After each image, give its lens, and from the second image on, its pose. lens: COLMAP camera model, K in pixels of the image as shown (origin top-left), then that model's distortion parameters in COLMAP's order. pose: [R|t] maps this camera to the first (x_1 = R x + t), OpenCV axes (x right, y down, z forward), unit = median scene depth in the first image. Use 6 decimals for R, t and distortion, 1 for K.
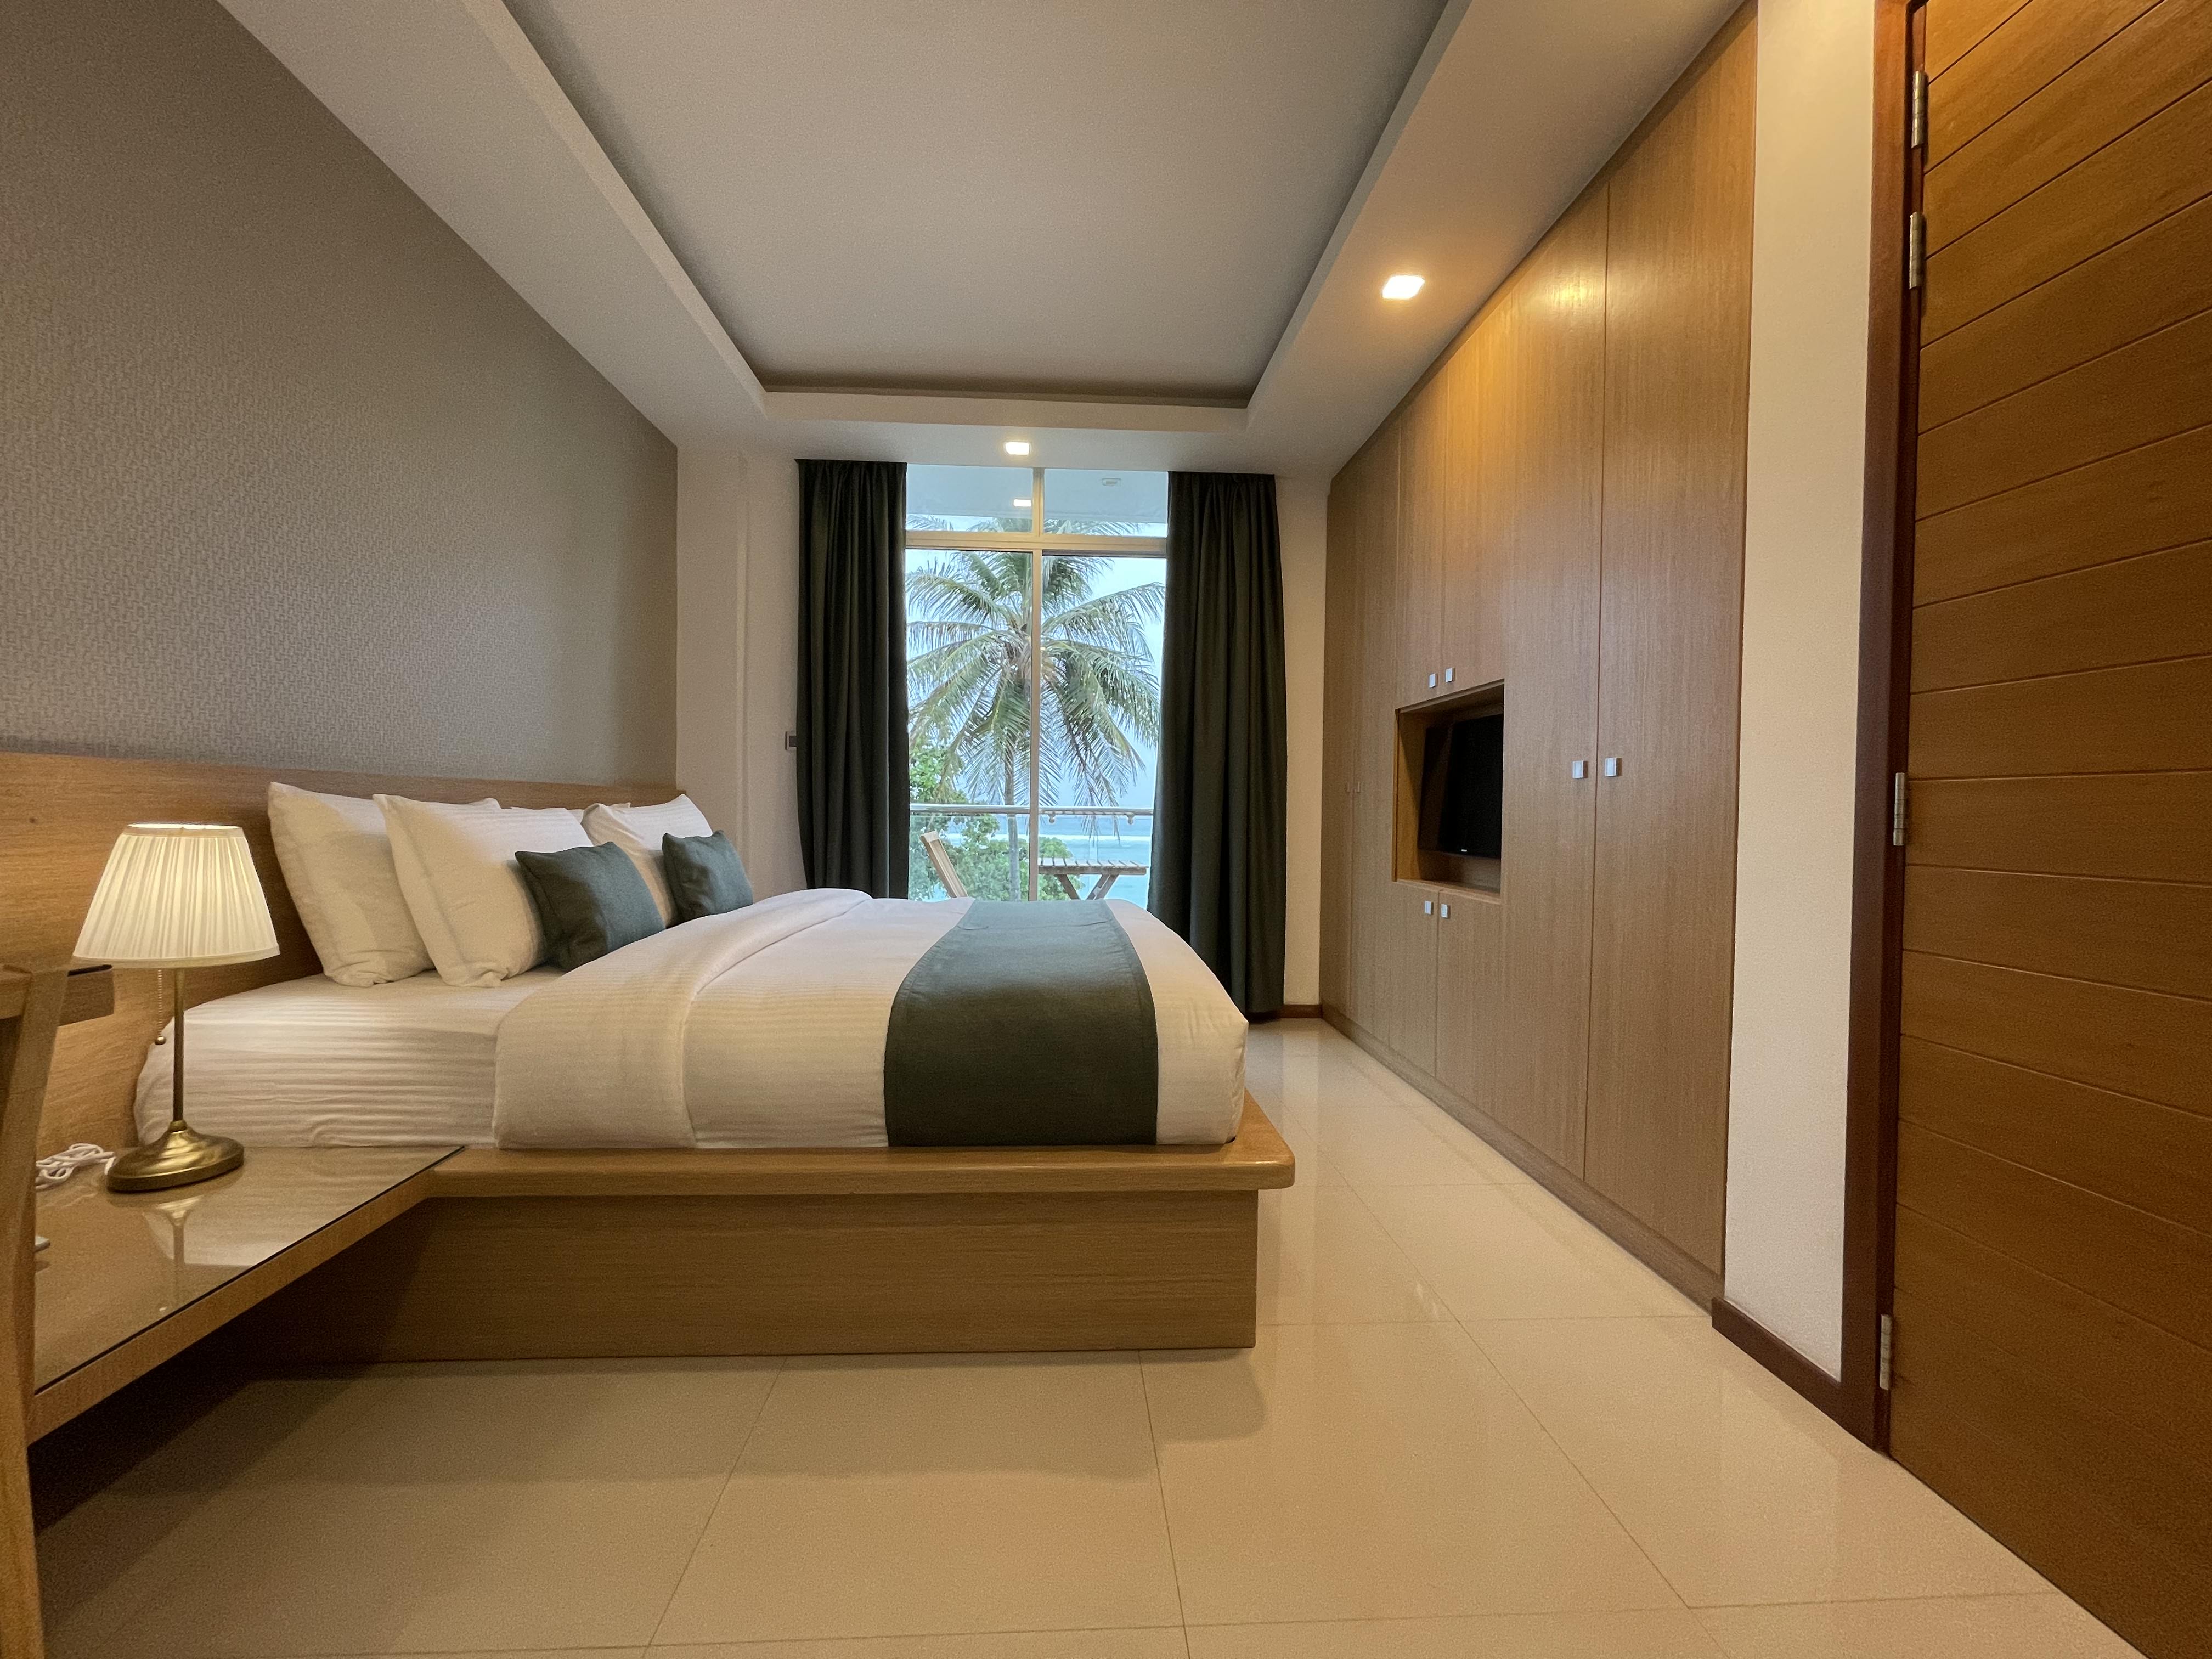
lens RADIAL K [[906.6, 0, 1095.2], [0, 906.6, 823.9], [0, 0, 1]] dist [-0.002031, 0.000754]
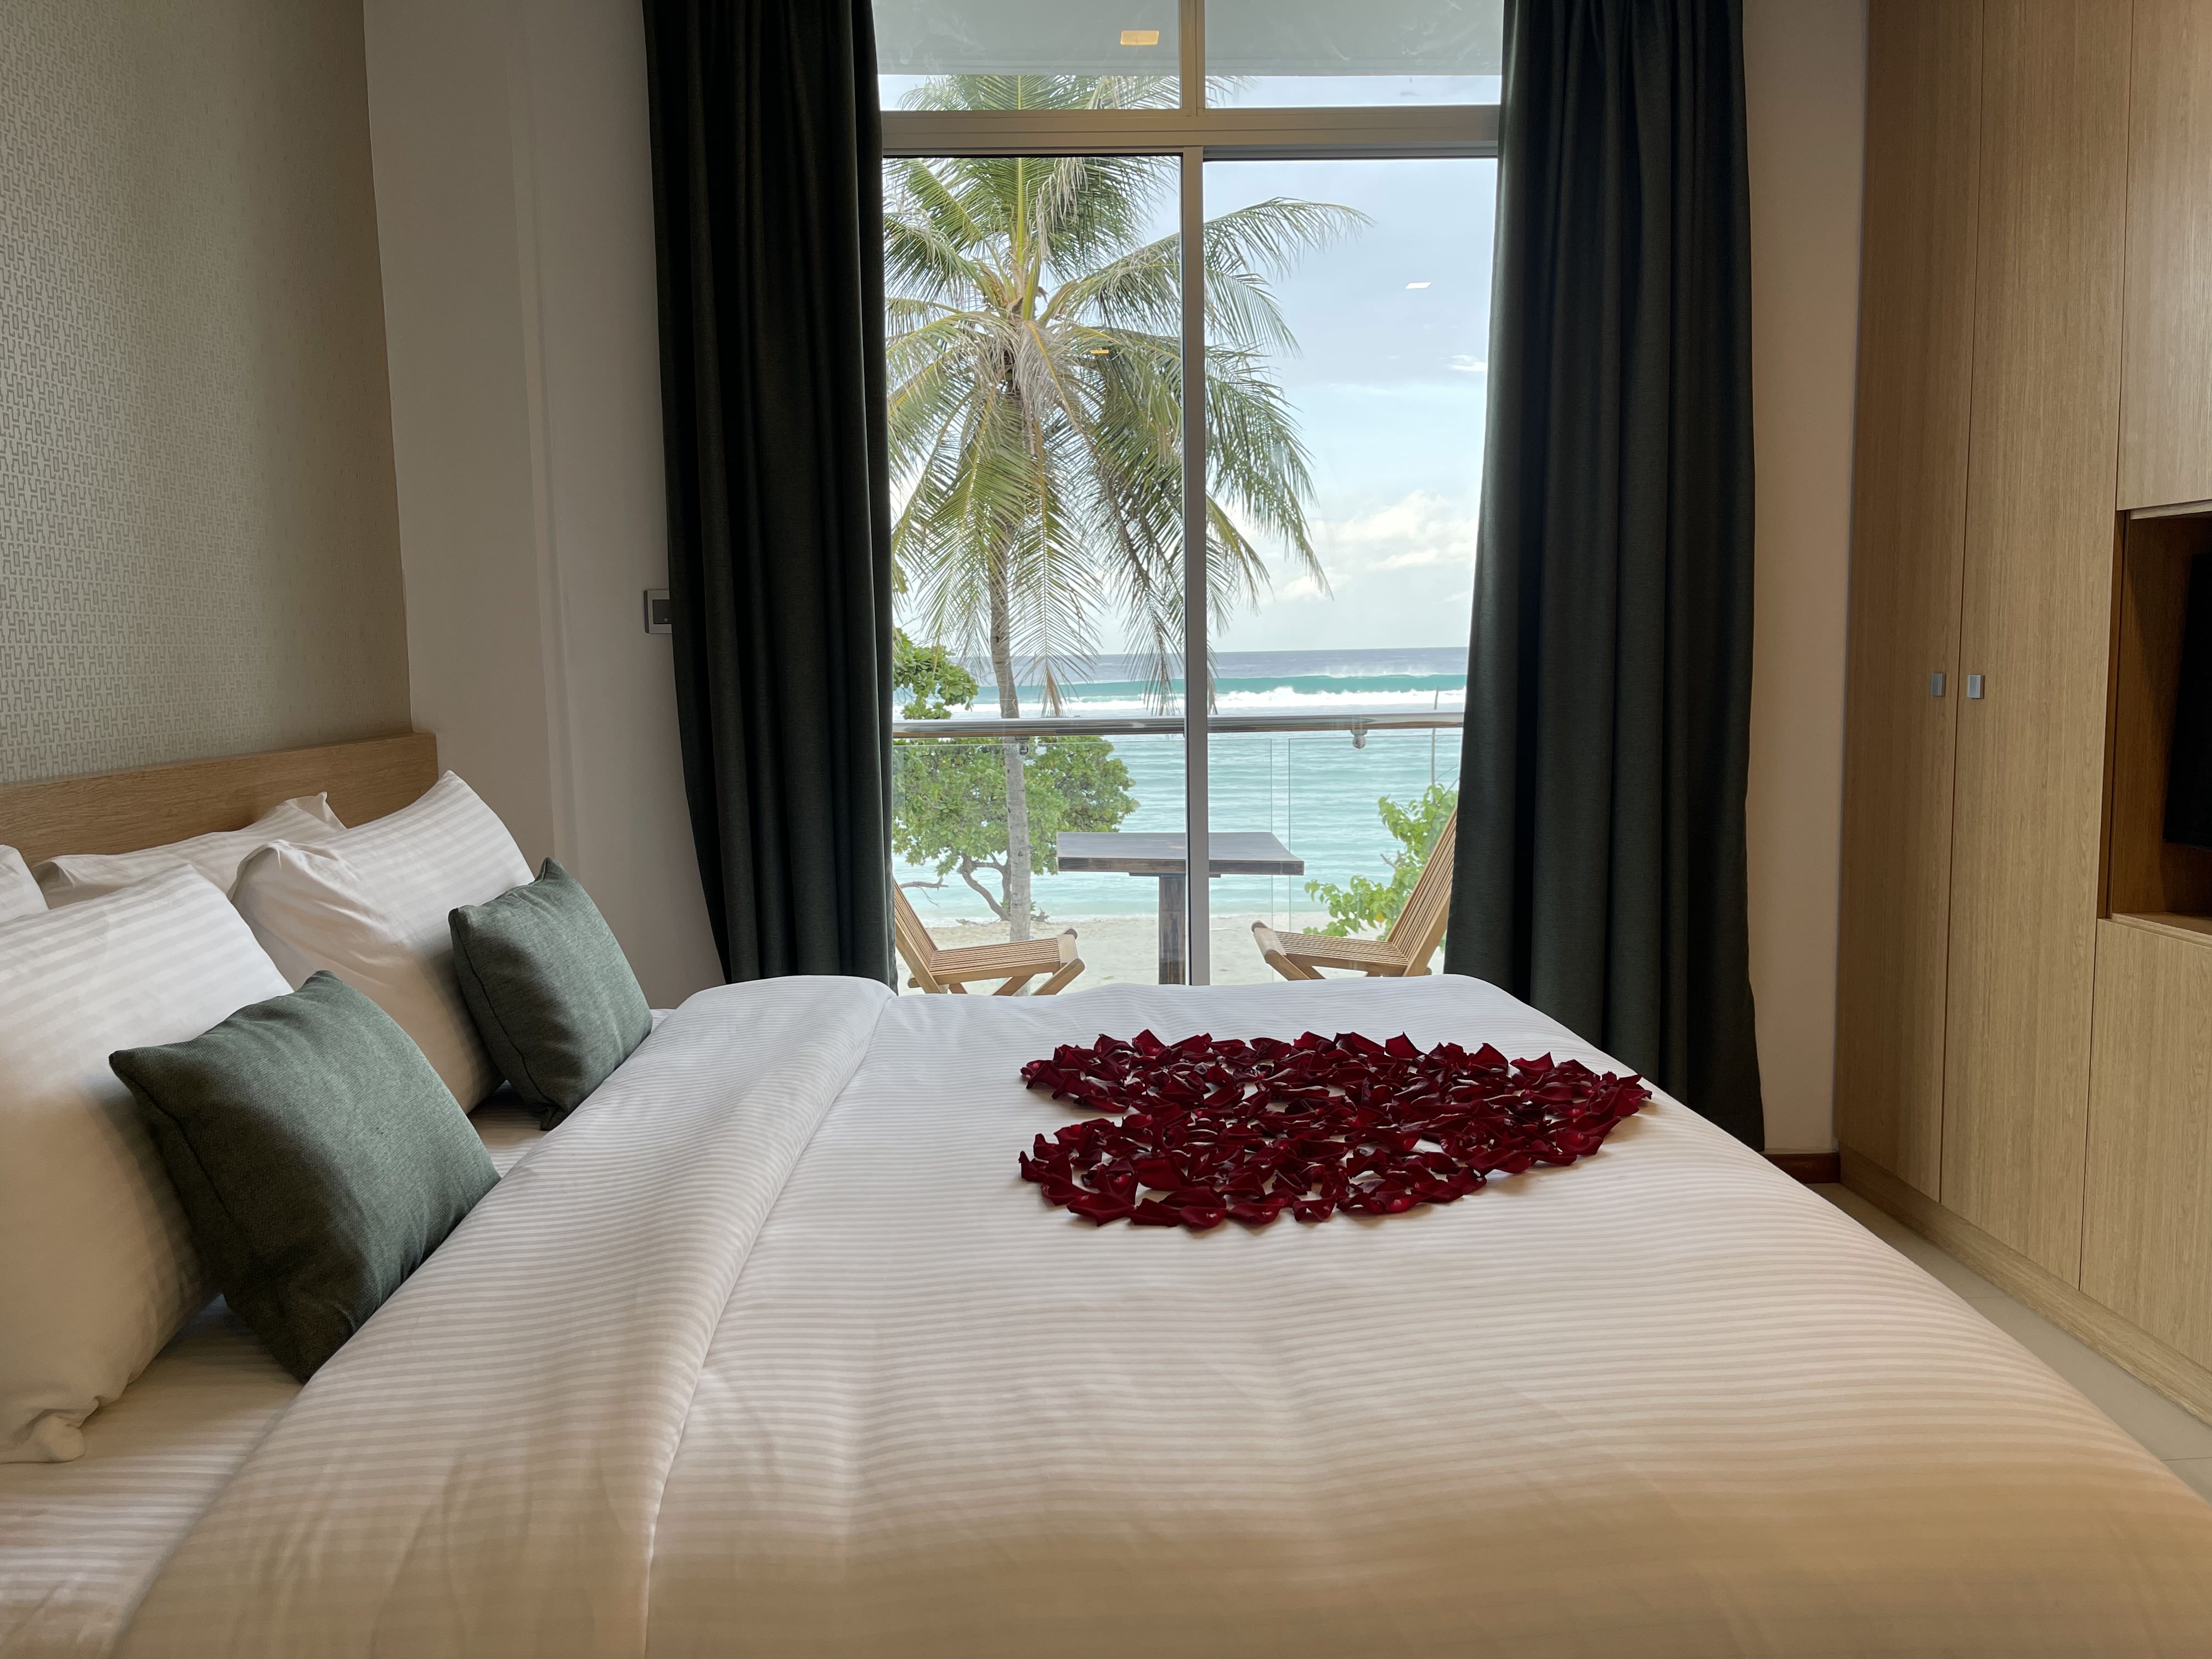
lens RADIAL K [[1704.4, 0, 1114.1], [0, 1704.4, 835.7], [0, 0, 1]] dist [0.050352, -0.066440]
pose [[0.999463, -0.028752, -0.015732, -0.100528], [0.030088, 0.995251, 0.092572, -0.052342], [0.012996, -0.092996, 0.995582, 0.152150]]
